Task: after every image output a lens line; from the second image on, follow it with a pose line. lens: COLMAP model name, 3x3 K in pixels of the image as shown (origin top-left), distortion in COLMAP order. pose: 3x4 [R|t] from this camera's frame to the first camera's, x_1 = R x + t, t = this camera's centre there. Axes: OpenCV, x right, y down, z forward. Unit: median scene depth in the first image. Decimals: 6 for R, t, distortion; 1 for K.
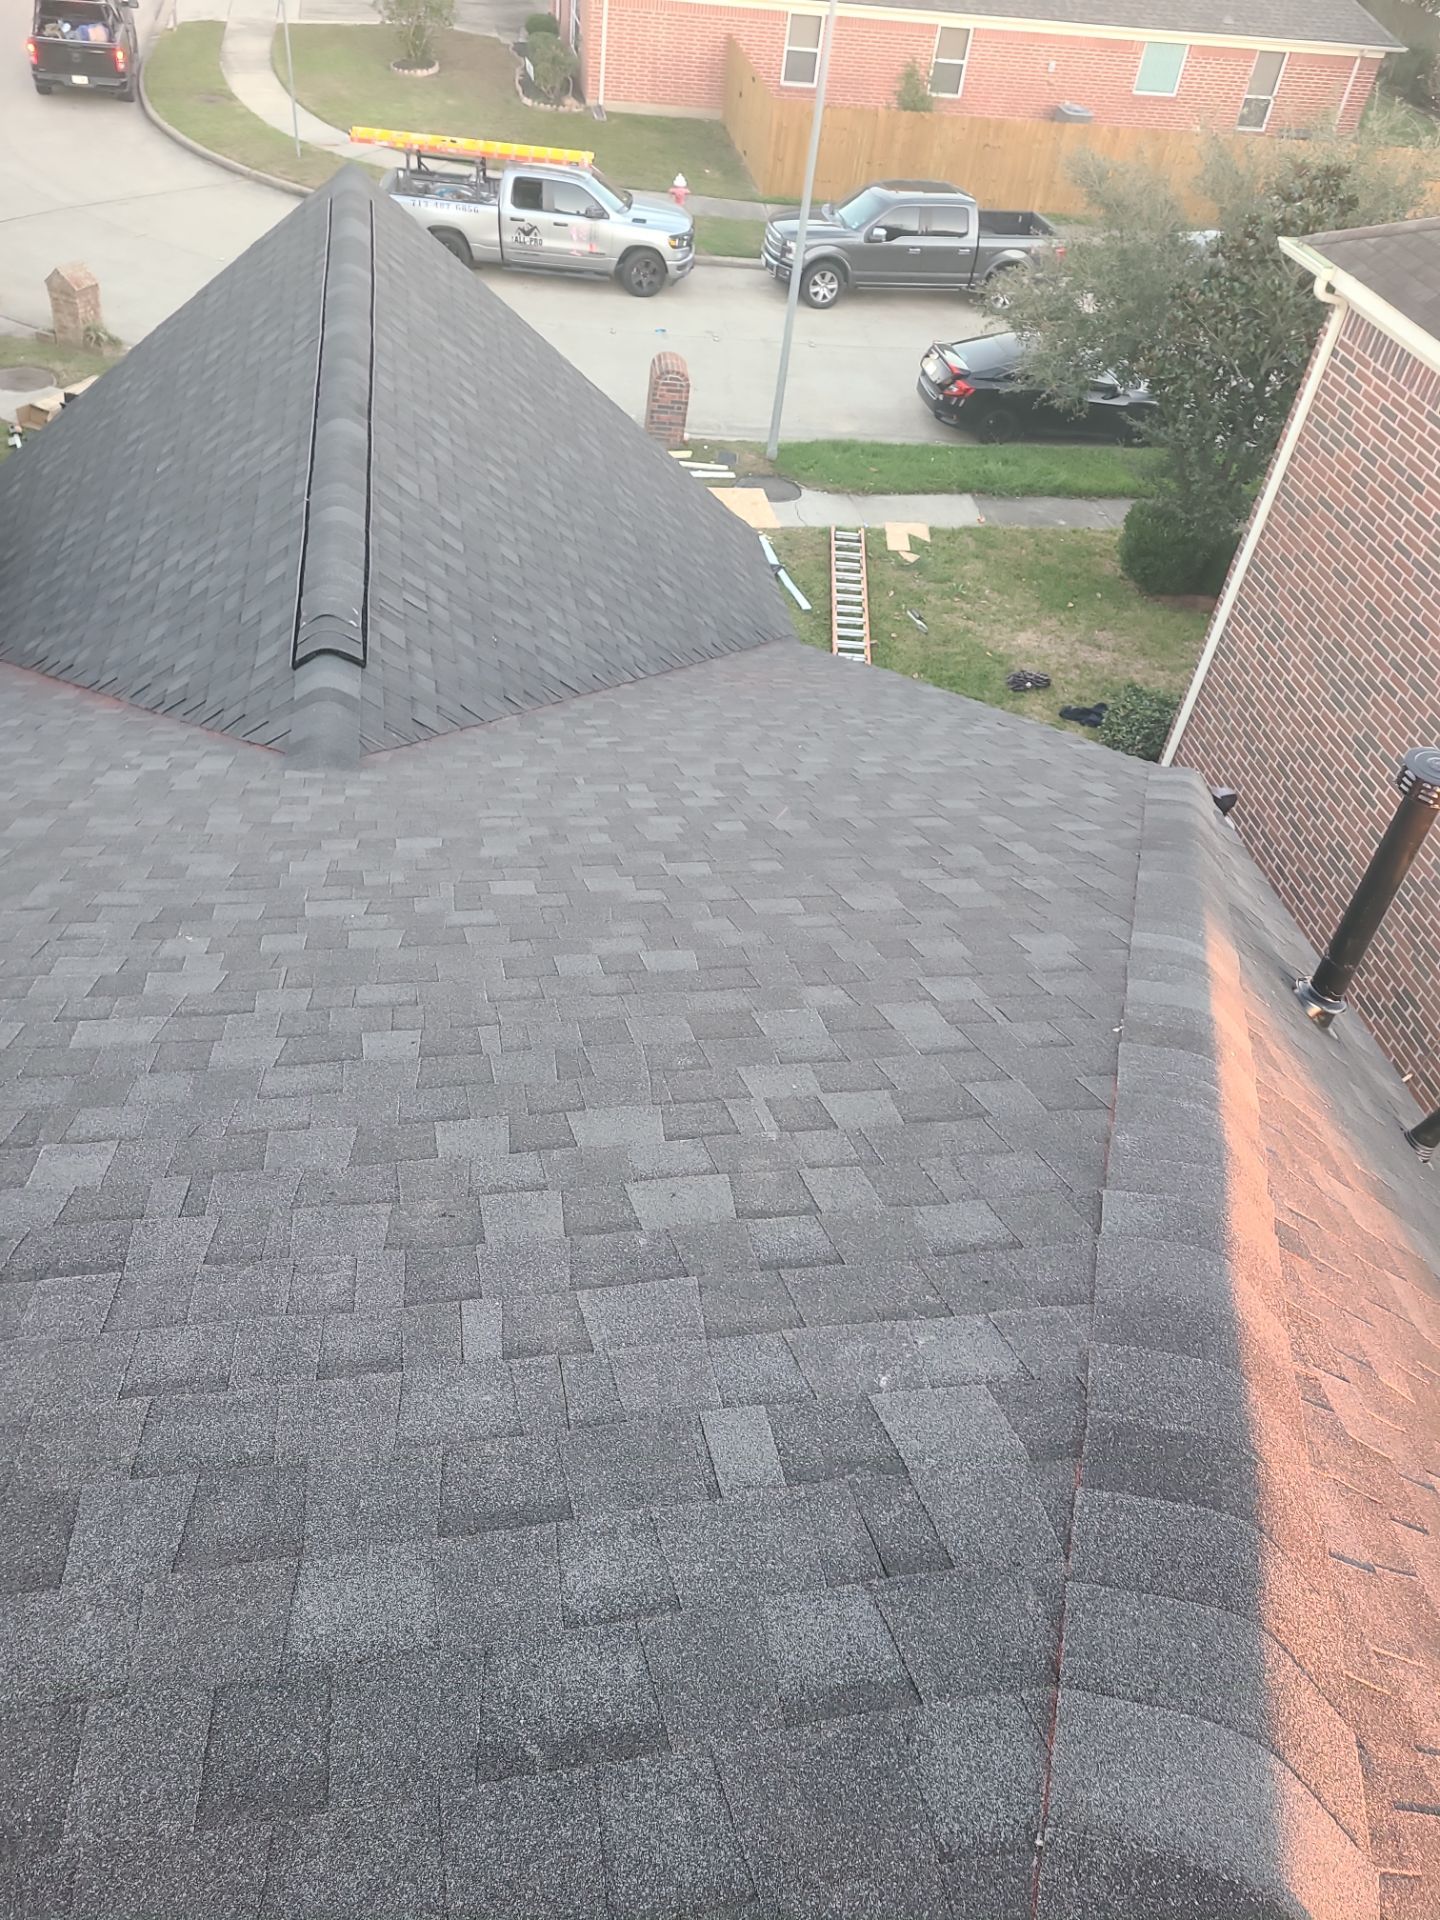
lens RADIAL K [[1424.0, 0, 723.7], [0, 1424.0, 944.8], [0, 0, 1]] dist [0.059548, -0.036113]
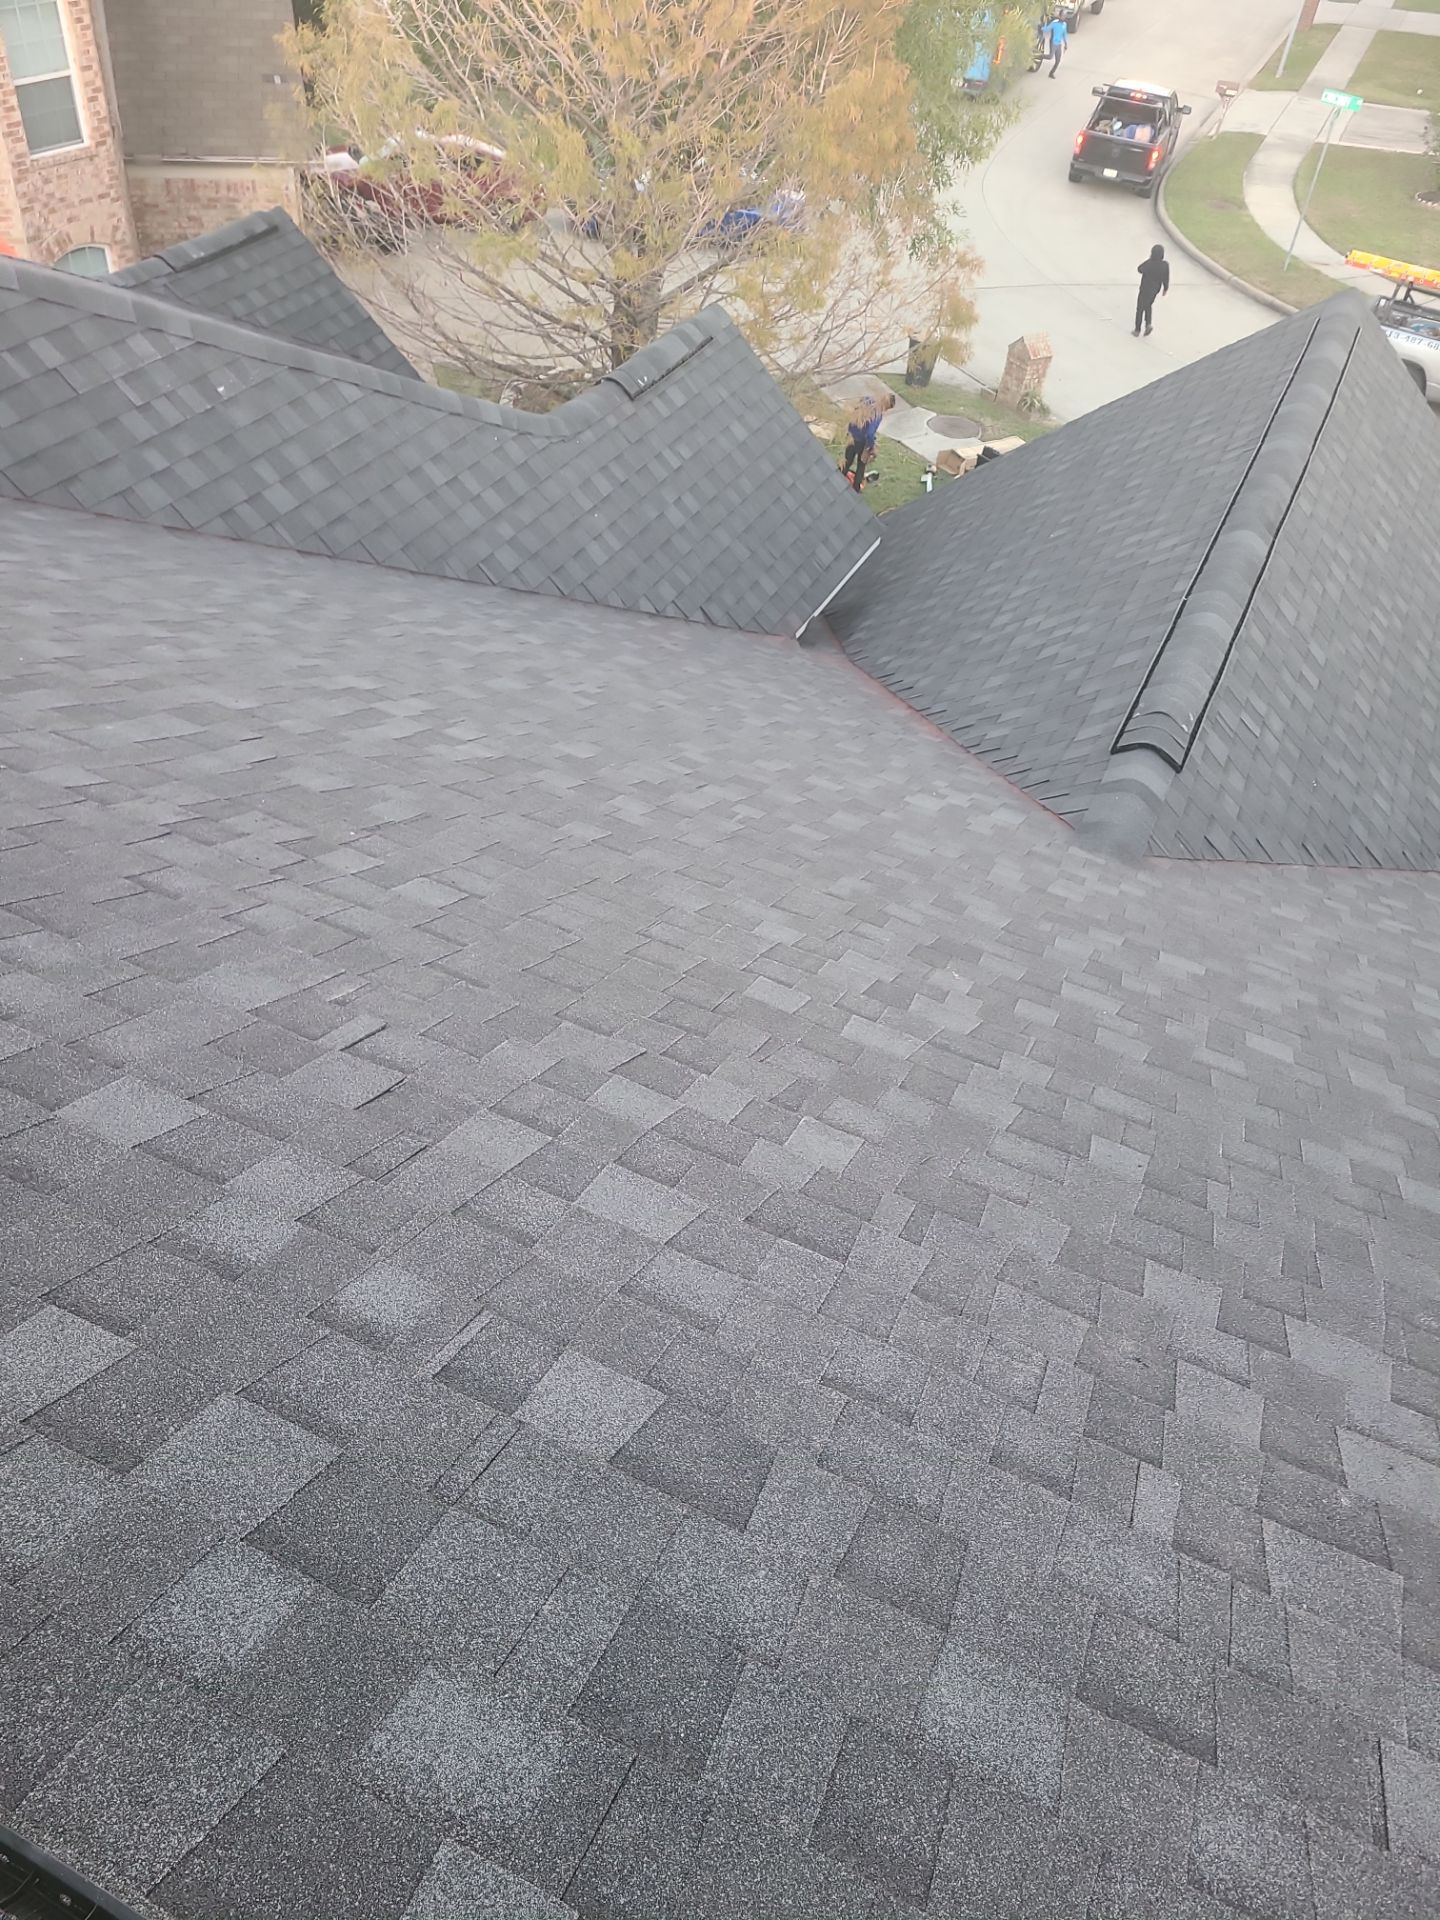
lens RADIAL K [[1424.0, 0, 726.2], [0, 1424.0, 952.6], [0, 0, 1]] dist [0.059548, -0.036113]
pose [[0.825467, 0.365215, -0.430373, -0.019352], [-0.386509, 0.921393, 0.040560, 0.000868], [0.411356, 0.132862, 0.901739, -0.003140]]
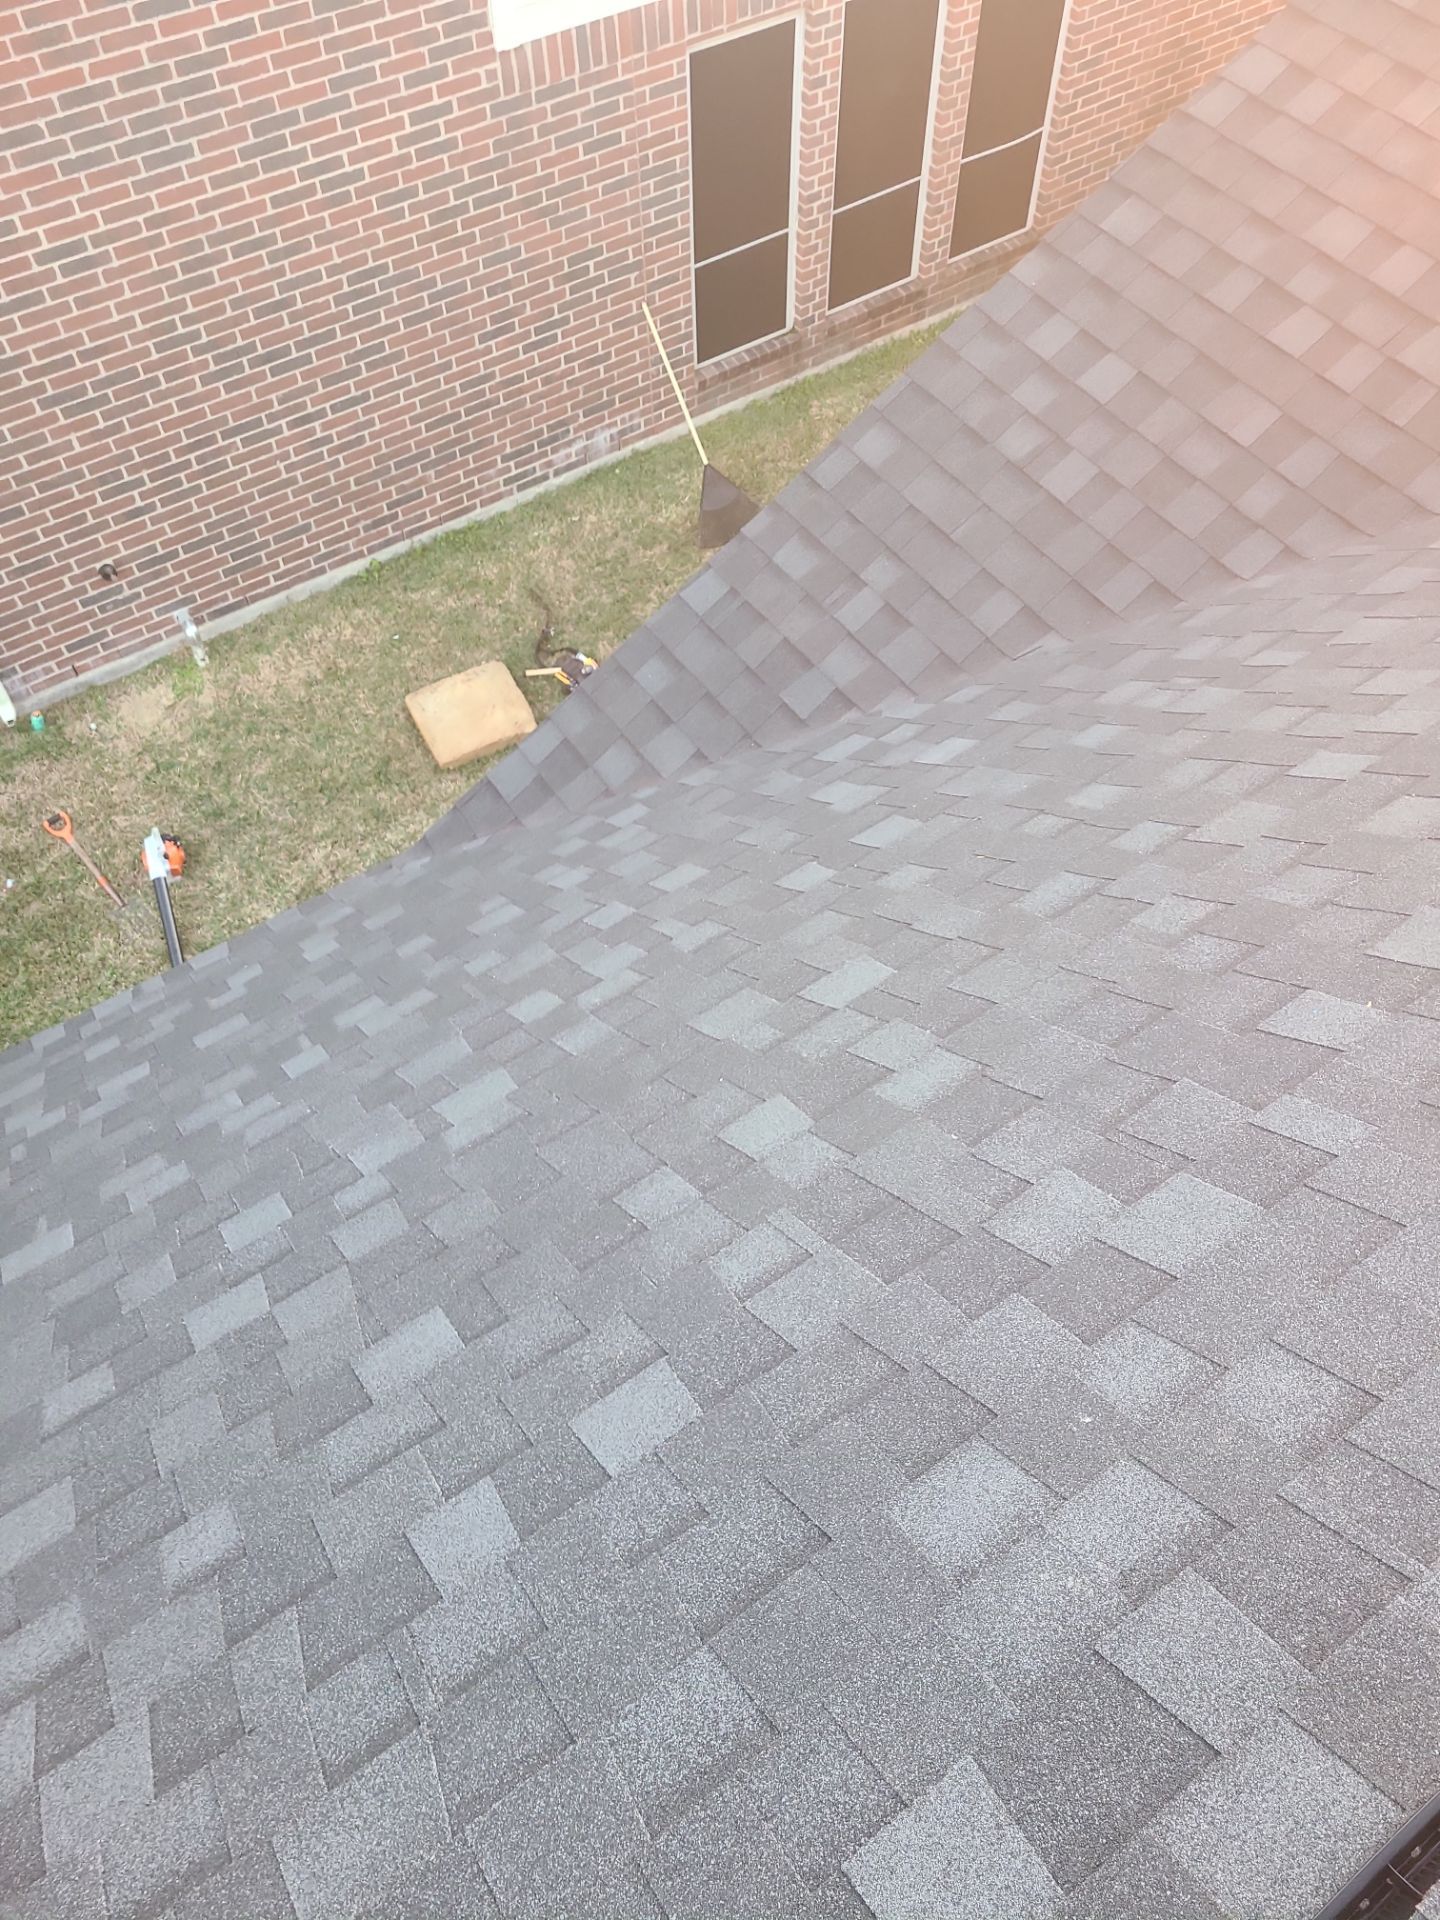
lens RADIAL K [[1424.0, 0, 727.1], [0, 1424.0, 952.0], [0, 0, 1]] dist [0.059548, -0.036113]
pose [[-0.410569, -0.816440, 0.406028, -0.177791], [0.584741, 0.105924, 0.804275, -0.488684], [-0.699650, 0.567631, 0.433917, 0.784727]]
